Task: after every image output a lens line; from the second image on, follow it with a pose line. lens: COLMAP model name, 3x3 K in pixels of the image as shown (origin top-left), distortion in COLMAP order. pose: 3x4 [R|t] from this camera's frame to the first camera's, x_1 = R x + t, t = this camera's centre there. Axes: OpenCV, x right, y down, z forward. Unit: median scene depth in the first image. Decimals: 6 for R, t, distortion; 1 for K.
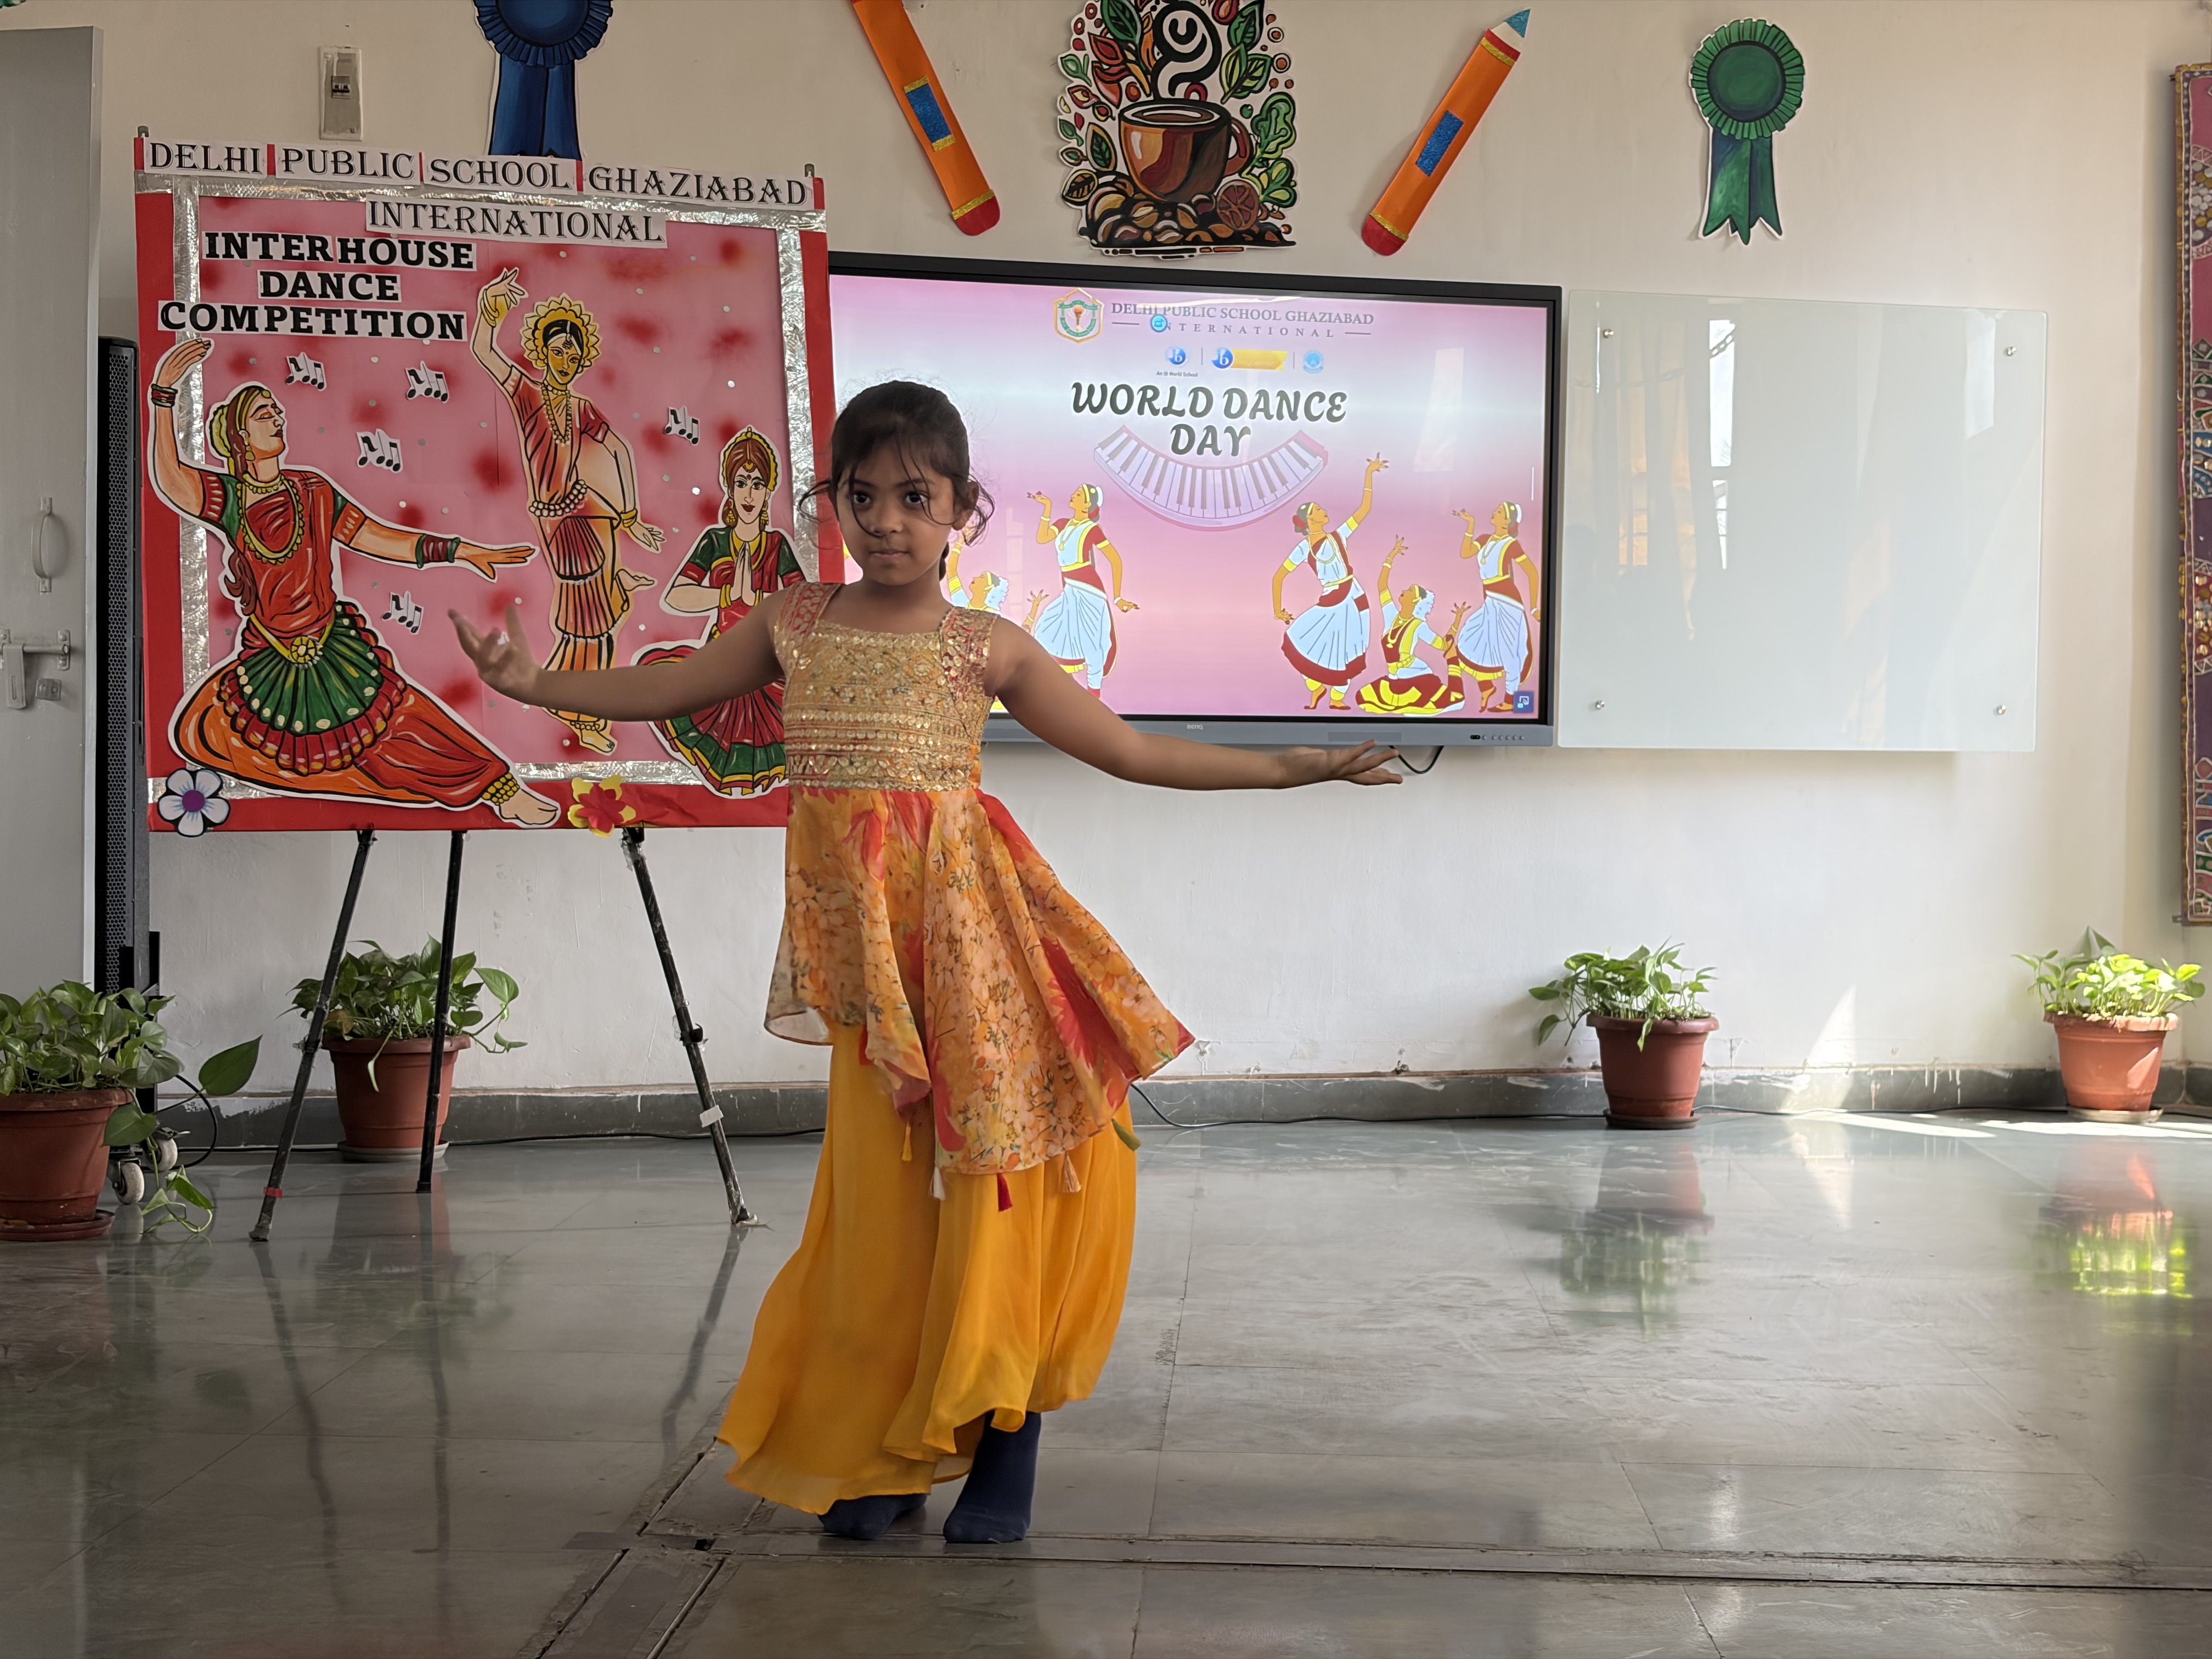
lens RADIAL K [[3334.7, 0, 1113.0], [0, 3334.7, 845.2], [0, 0, 1]] dist [0.238768, -0.955884]
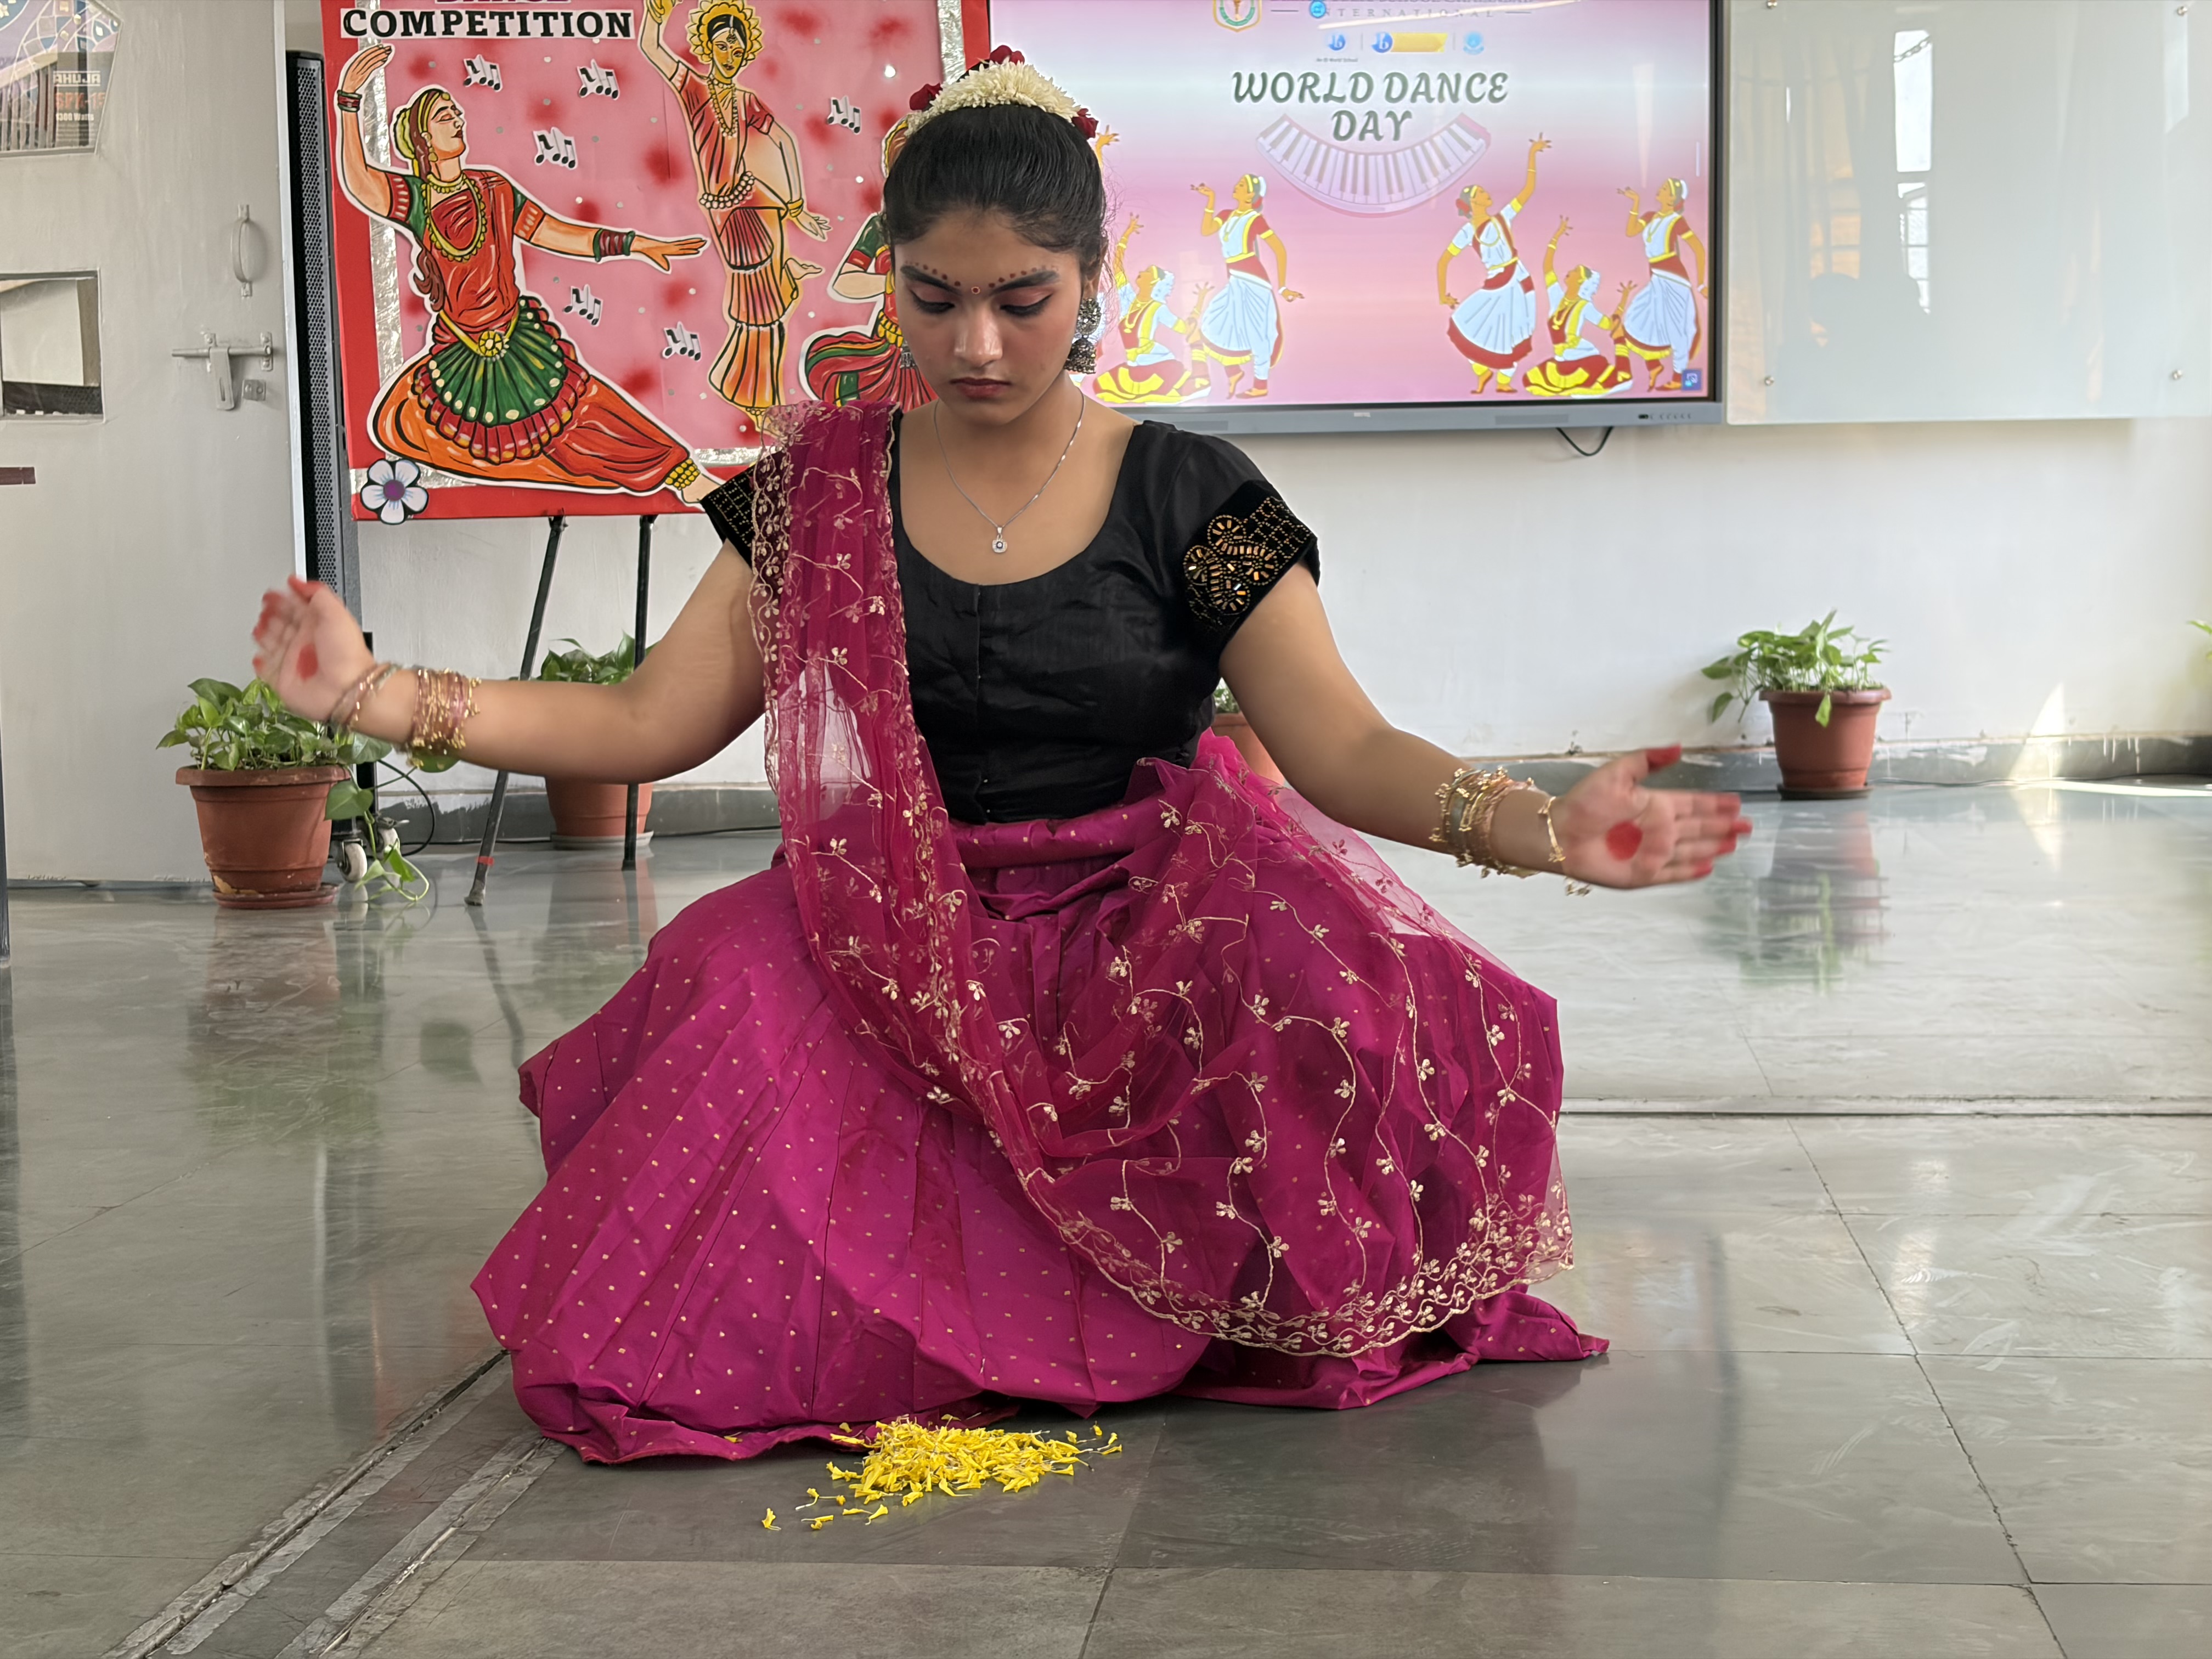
lens RADIAL K [[3341.6, 0, 1103.2], [0, 3341.6, 845.4], [0, 0, 1]] dist [0.221361, -0.867234]
pose [[0.997290, -0.023158, -0.069838, 0.017564], [0.027591, 0.997620, 0.063191, 0.035037], [0.068208, -0.064947, 0.995555, -0.035213]]
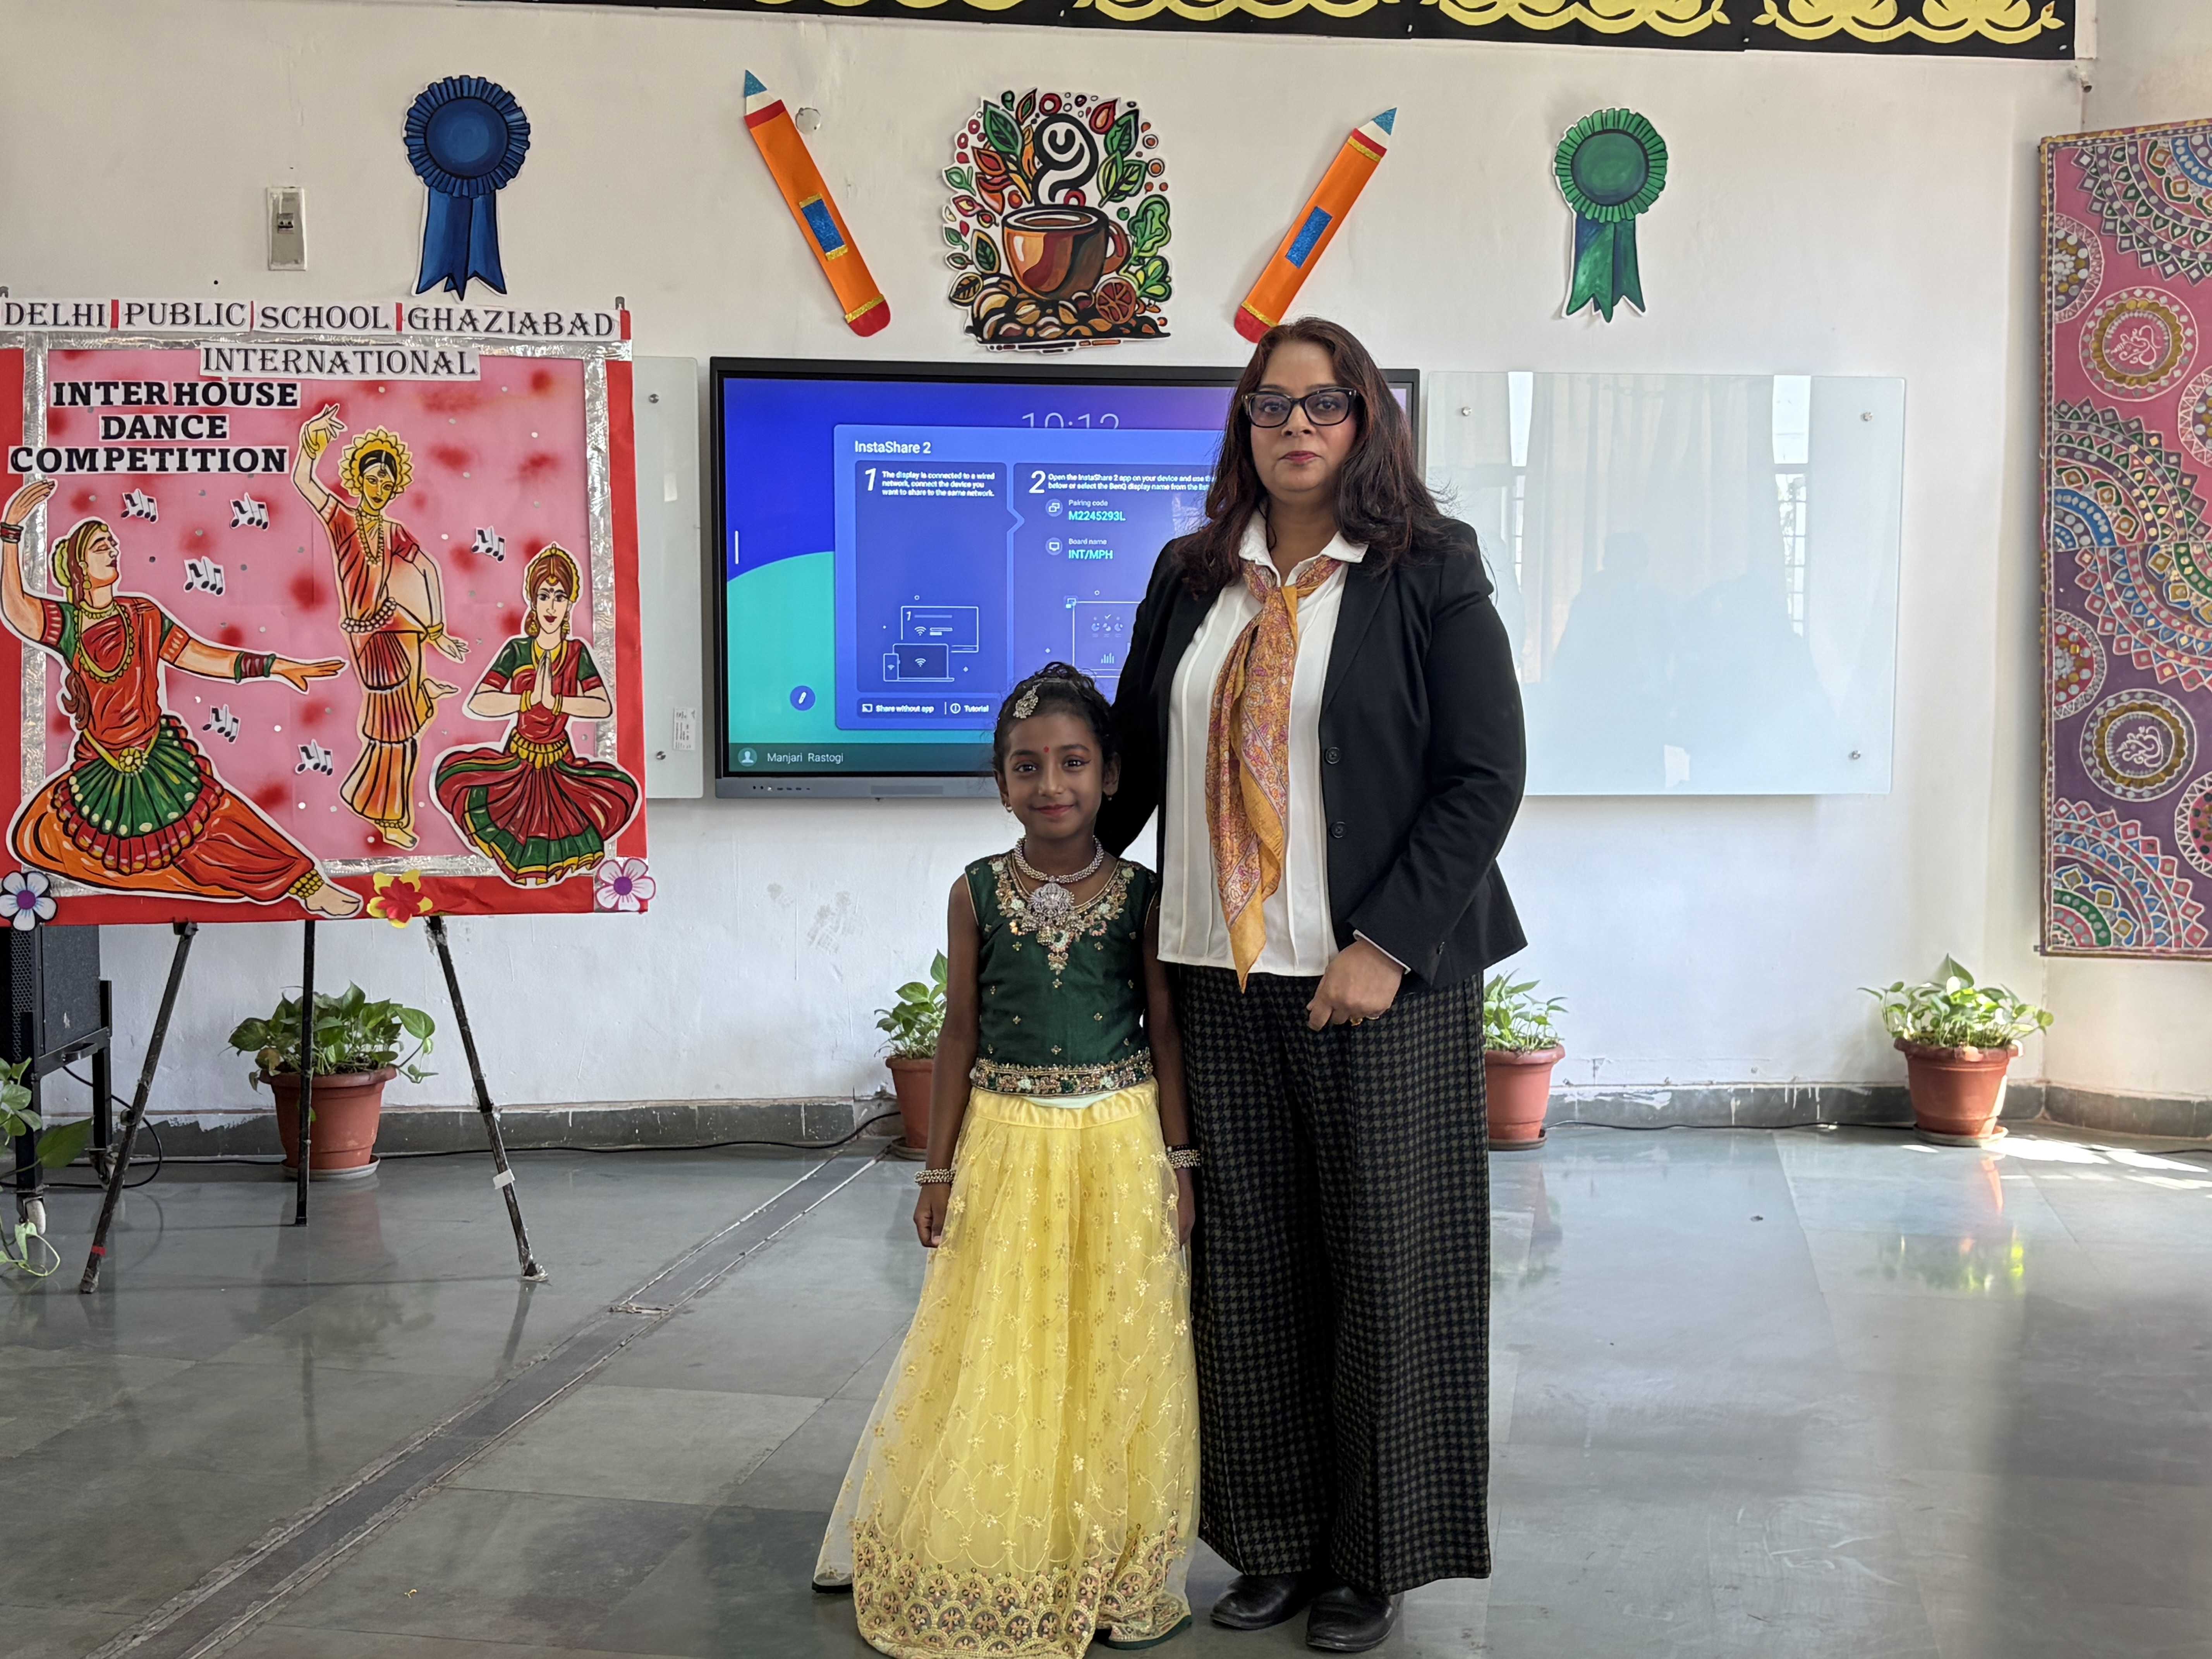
lens RADIAL K [[2714.7, 0, 1106.3], [0, 2714.7, 846.5], [0, 0, 1]] dist [0.183259, -0.630711]
pose [[0.989760, 0.005534, -0.142633, 0.200897], [0.001411, 0.998820, 0.048543, -0.070636], [0.142734, -0.048248, 0.988584, 0.143695]]
